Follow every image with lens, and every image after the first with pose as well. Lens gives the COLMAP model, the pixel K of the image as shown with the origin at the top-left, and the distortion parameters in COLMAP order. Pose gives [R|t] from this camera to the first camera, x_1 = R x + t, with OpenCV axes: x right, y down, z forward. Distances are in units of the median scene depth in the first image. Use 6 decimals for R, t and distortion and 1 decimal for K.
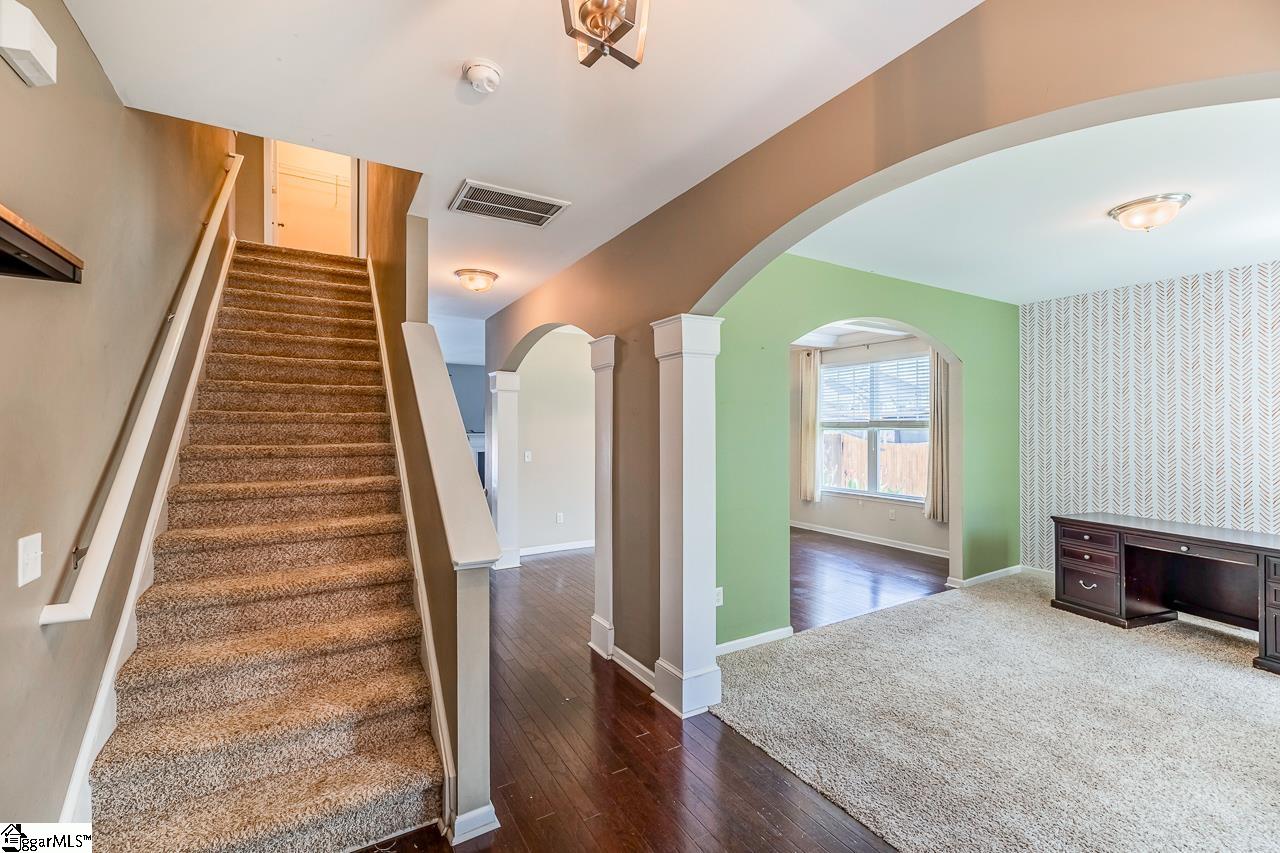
lens RADIAL K [[543.3, 0, 633.4], [0, 543.3, 424.4], [0, 0, 1]] dist [0.001493, -0.001741]
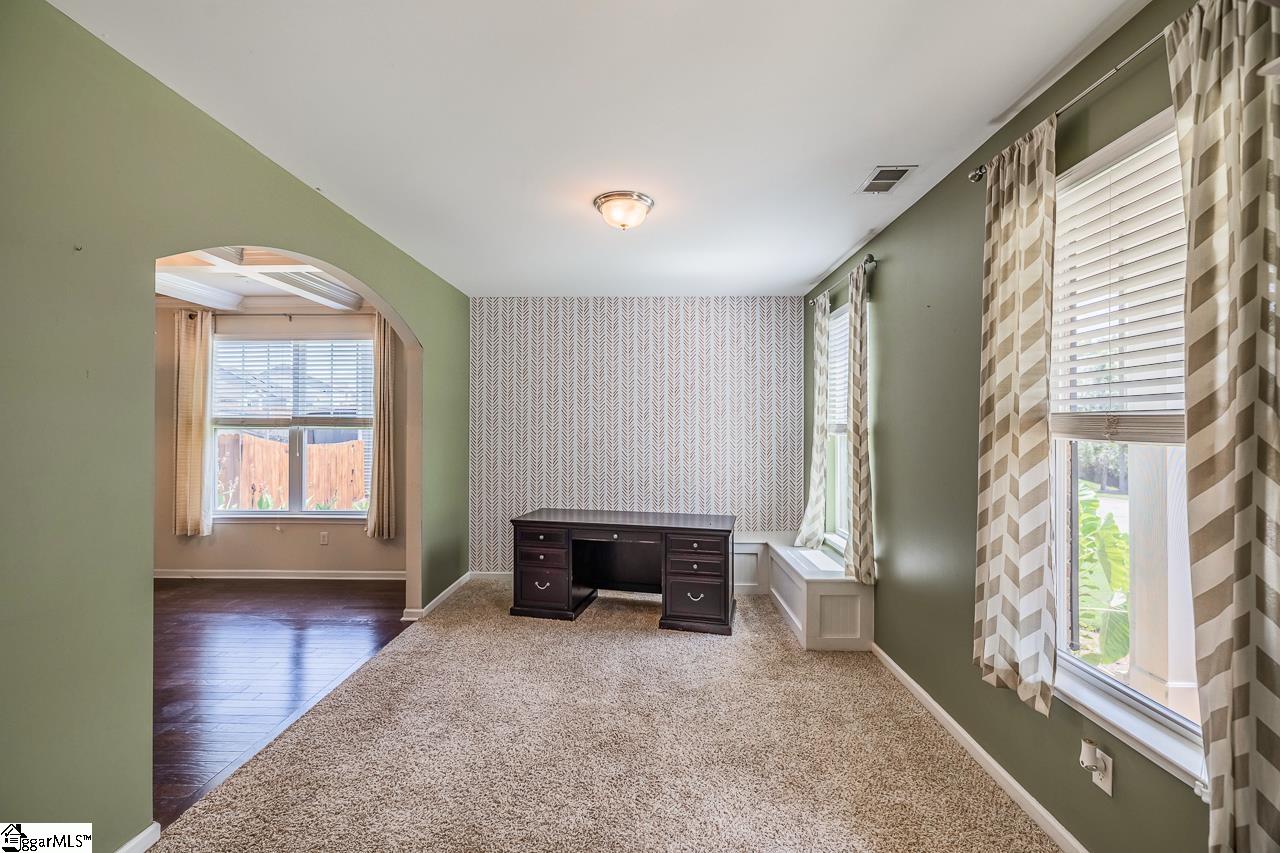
lens RADIAL K [[543.3, 0, 646.6], [0, 543.3, 426.7], [0, 0, 1]] dist [0.001493, -0.001741]
pose [[0.526909, 0.001978, 0.849919, 0.079931], [-0.007585, 0.999968, 0.002375, 0.001719], [-0.849888, -0.007698, 0.526908, 0.275492]]
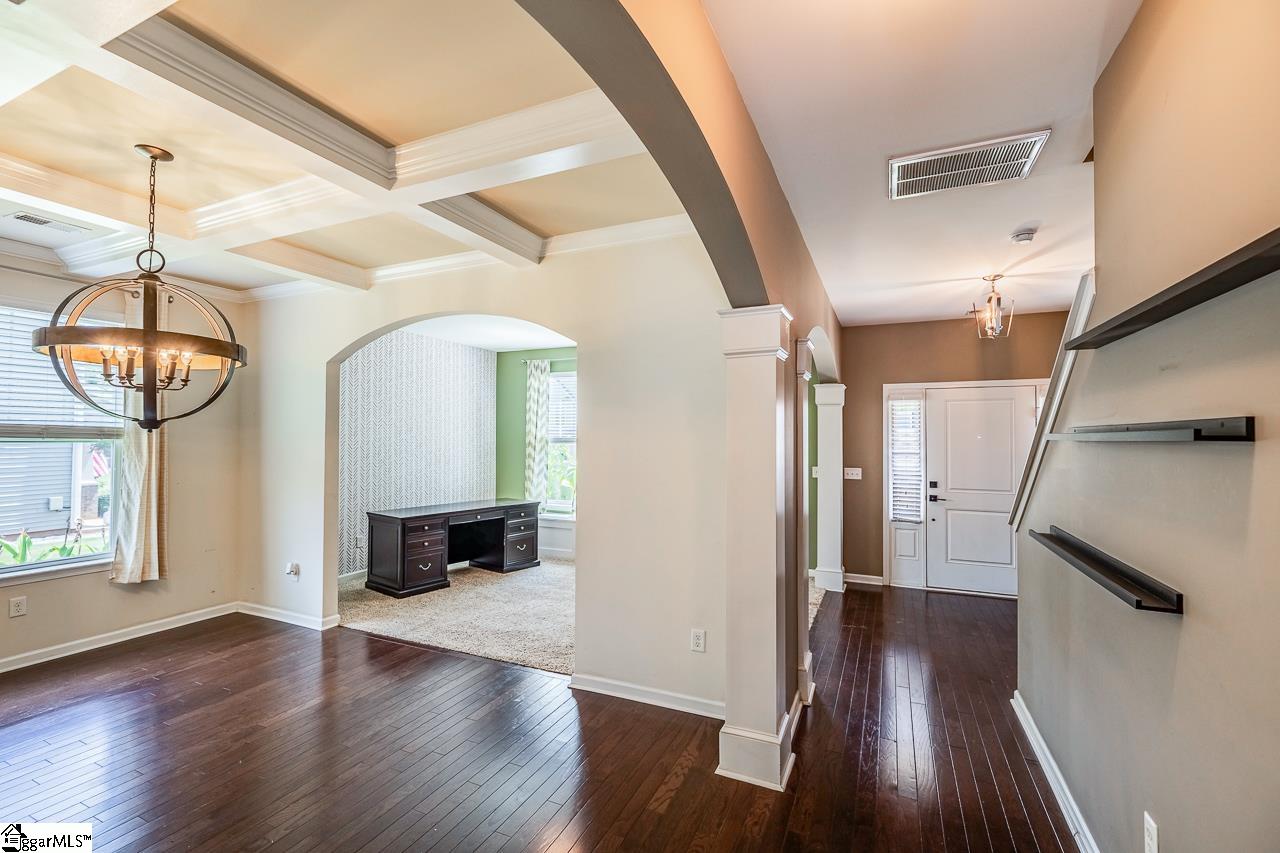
lens RADIAL K [[543.3, 0, 639.5], [0, 543.3, 427.0], [0, 0, 1]] dist [0.001493, -0.001741]
pose [[-0.567479, 0.016129, 0.823230, -0.397823], [-0.009664, 0.999609, -0.026246, 0.005131], [-0.823331, -0.022850, -0.567101, 1.128553]]
